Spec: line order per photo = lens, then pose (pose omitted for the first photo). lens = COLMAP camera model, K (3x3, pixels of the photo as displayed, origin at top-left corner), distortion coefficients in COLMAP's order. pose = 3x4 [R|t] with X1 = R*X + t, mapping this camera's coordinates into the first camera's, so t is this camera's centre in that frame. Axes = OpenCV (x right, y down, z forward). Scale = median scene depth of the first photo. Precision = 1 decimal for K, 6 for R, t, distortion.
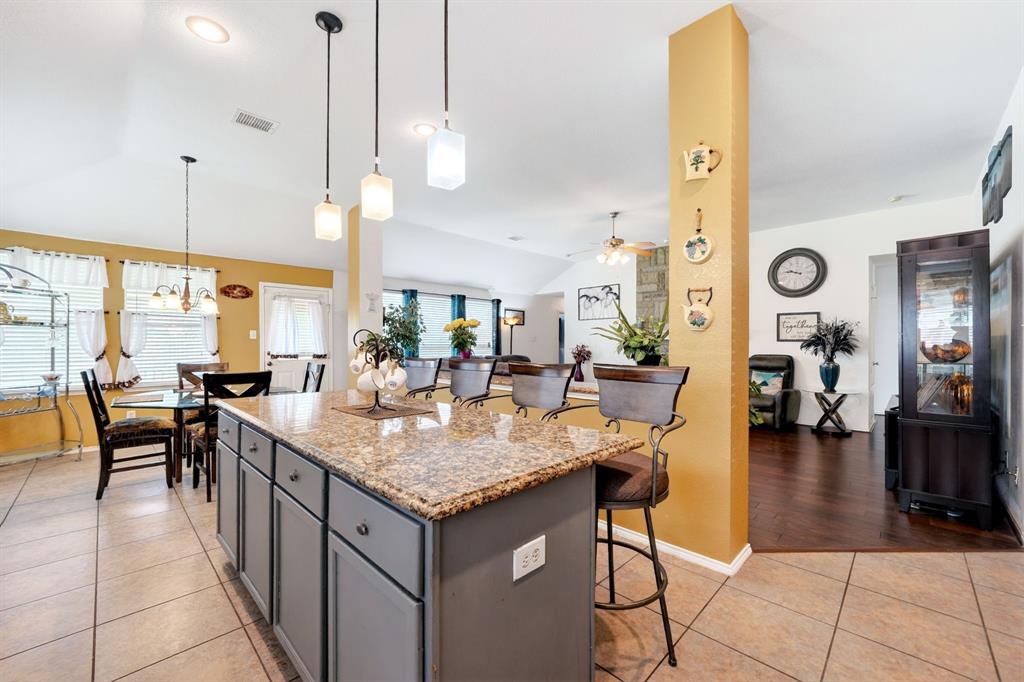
lens RADIAL K [[407.6, 0, 509.8], [0, 407.6, 347.6], [0, 0, 1]] dist [-0.007938, 0.001723]
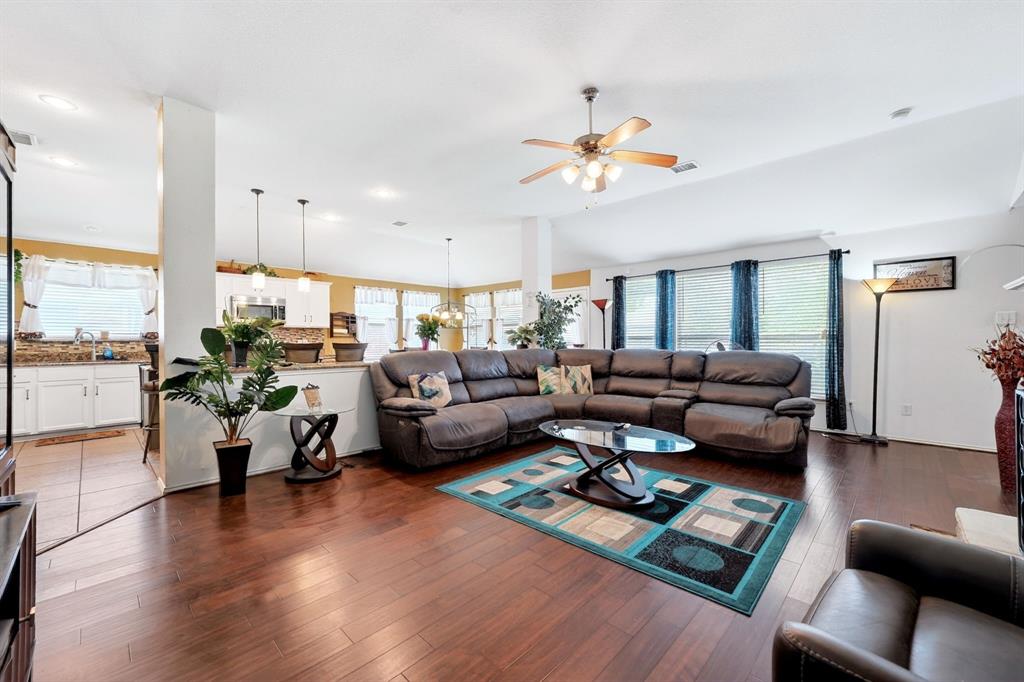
lens RADIAL K [[407.6, 0, 512.6], [0, 407.6, 338.9], [0, 0, 1]] dist [-0.007938, 0.001723]
pose [[0.025351, 0.003659, -0.999672, 0.956714], [-0.000984, 0.999993, 0.003635, -0.003007], [0.999678, 0.000891, 0.025355, 1.055468]]
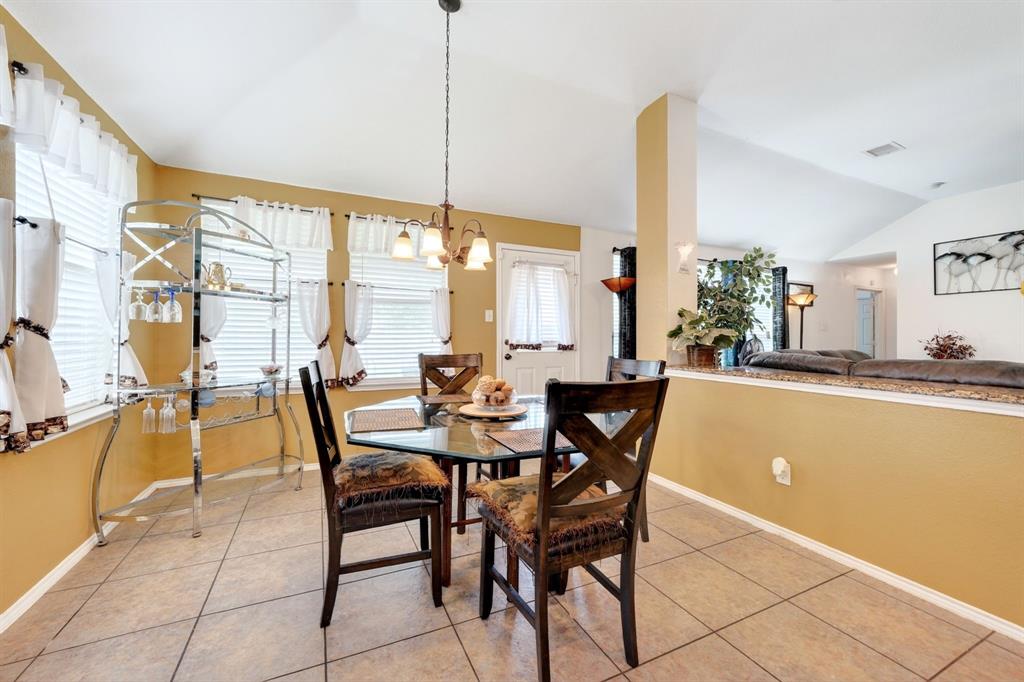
lens RADIAL K [[407.6, 0, 508.7], [0, 407.6, 337.9], [0, 0, 1]] dist [-0.007938, 0.001723]
pose [[0.939563, 0.006792, -0.342310, -0.428083], [-0.010210, 0.999914, -0.008184, 0.015749], [0.342225, 0.011185, 0.939552, 0.407933]]
